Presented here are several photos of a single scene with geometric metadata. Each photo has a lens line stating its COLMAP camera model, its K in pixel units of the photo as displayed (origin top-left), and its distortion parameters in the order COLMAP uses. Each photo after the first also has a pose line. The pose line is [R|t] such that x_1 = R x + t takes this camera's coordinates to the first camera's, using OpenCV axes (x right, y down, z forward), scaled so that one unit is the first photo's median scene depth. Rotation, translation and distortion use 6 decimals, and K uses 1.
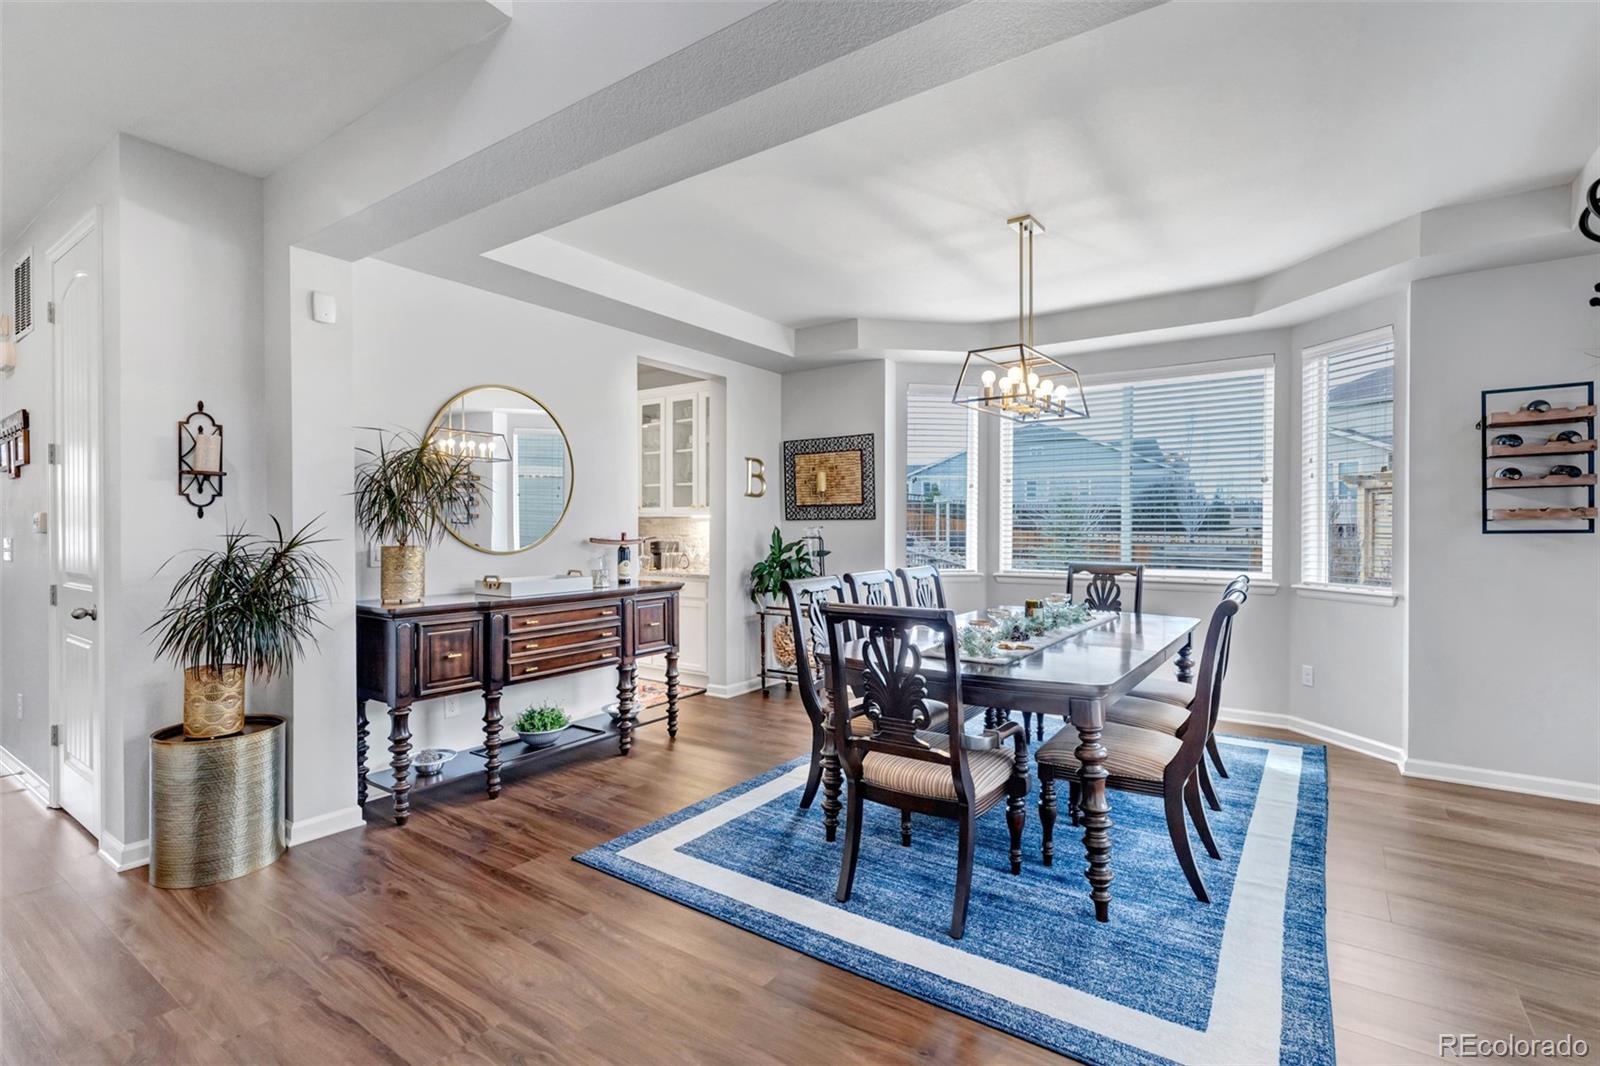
lens RADIAL K [[735.4, 0, 797.0], [0, 735.4, 533.8], [0, 0, 1]] dist [0.003403, 0.001023]
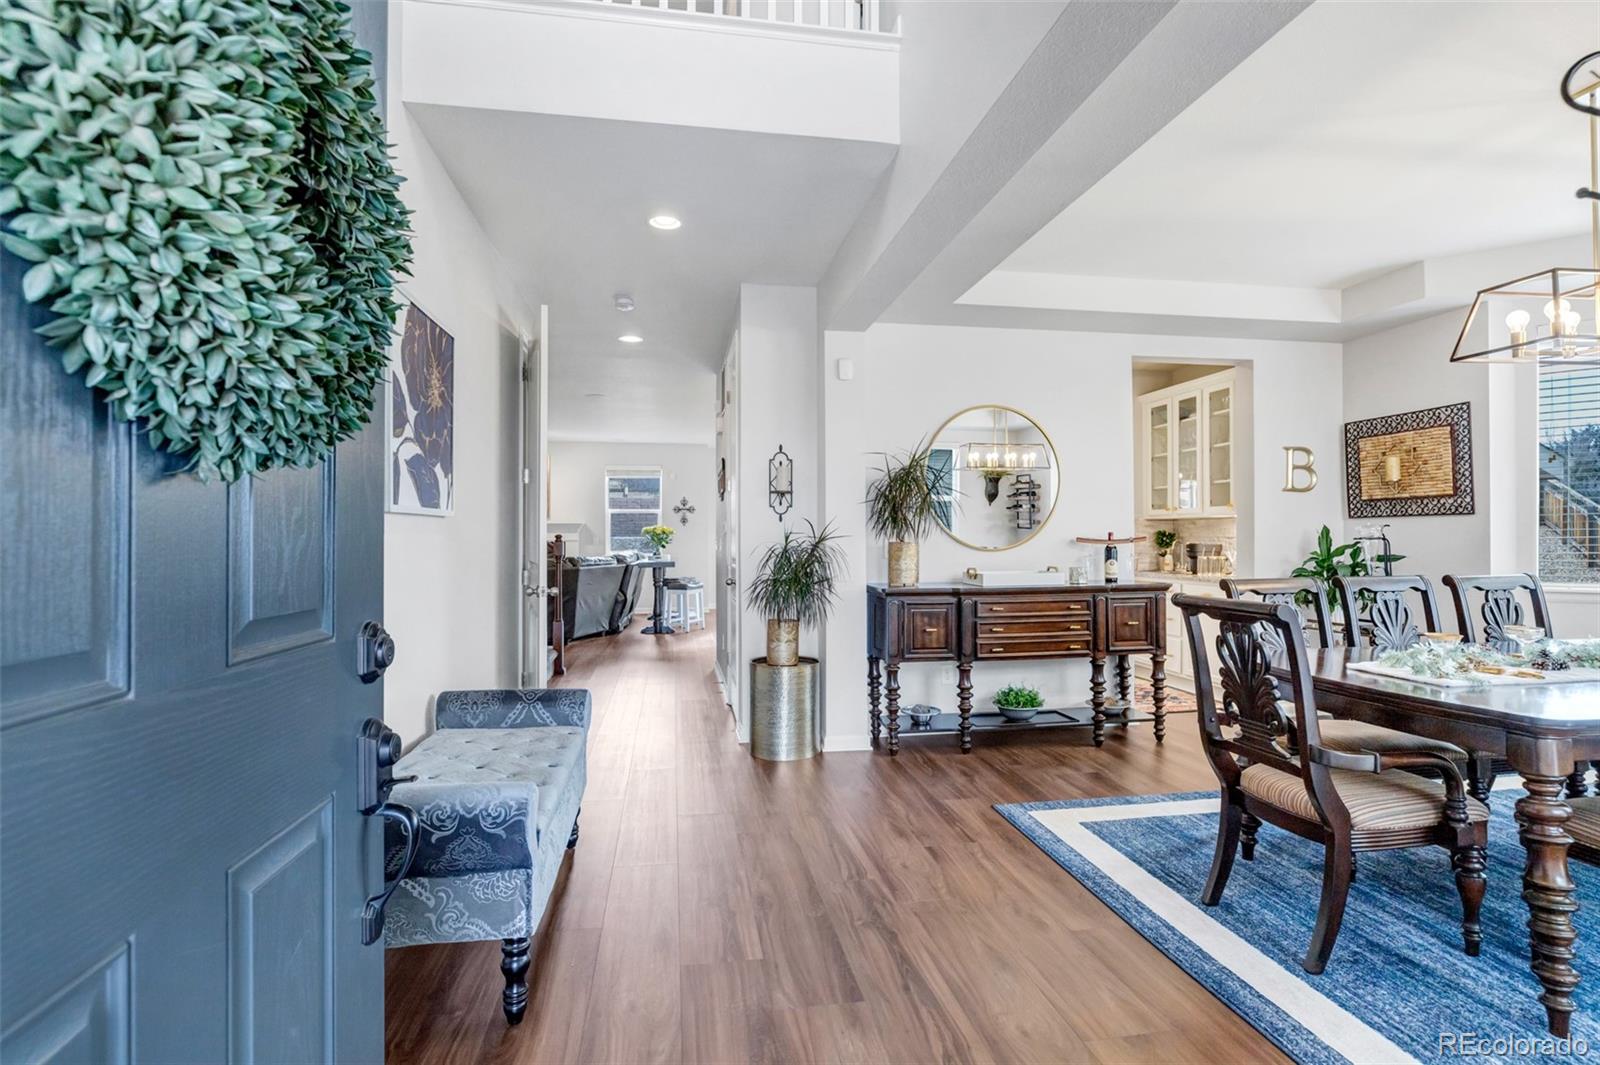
lens RADIAL K [[737.6, 0, 800.0], [0, 737.6, 532.5], [0, 0, 1]] dist [-0.004273, -0.000943]
pose [[0.717095, -0.006002, -0.696950, 0.230130], [-0.001501, 0.999947, -0.010157, 0.013378], [0.696974, 0.008330, 0.717048, -0.046041]]
